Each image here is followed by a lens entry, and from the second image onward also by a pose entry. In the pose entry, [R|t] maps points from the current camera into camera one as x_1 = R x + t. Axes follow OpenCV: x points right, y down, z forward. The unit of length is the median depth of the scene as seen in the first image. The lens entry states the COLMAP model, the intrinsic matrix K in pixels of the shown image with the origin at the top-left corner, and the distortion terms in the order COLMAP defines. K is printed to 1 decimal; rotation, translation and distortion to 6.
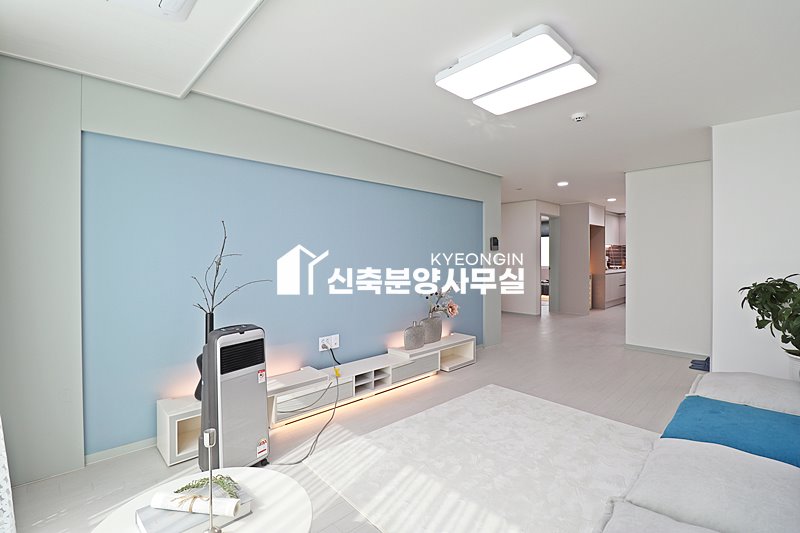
lens RADIAL K [[369.0, 0, 400.0], [0, 369.0, 262.4], [0, 0, 1]] dist [0.001486, 0.000285]
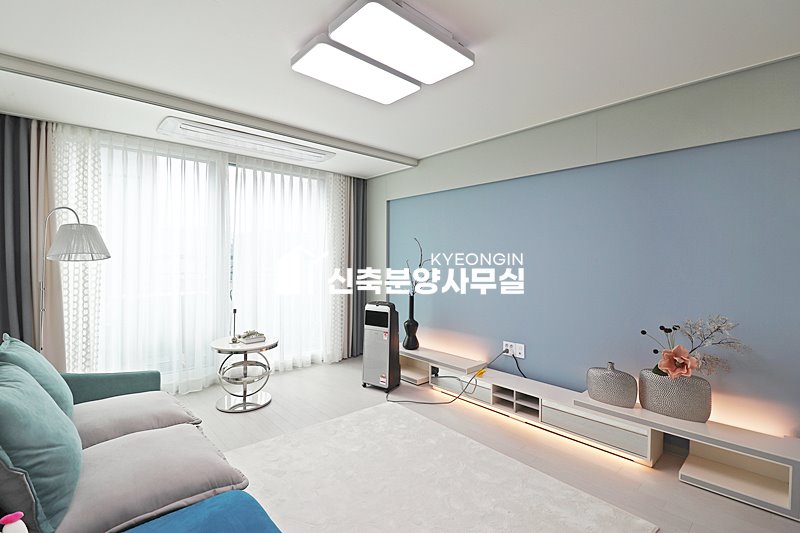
lens RADIAL K [[369.0, 0, 395.9], [0, 369.0, 262.7], [0, 0, 1]] dist [0.001486, 0.000285]
pose [[-0.034440, 0.013859, -0.999311, 0.782254], [-0.018391, 0.999726, 0.014499, -0.021136], [0.999238, 0.018878, -0.034176, 0.705081]]
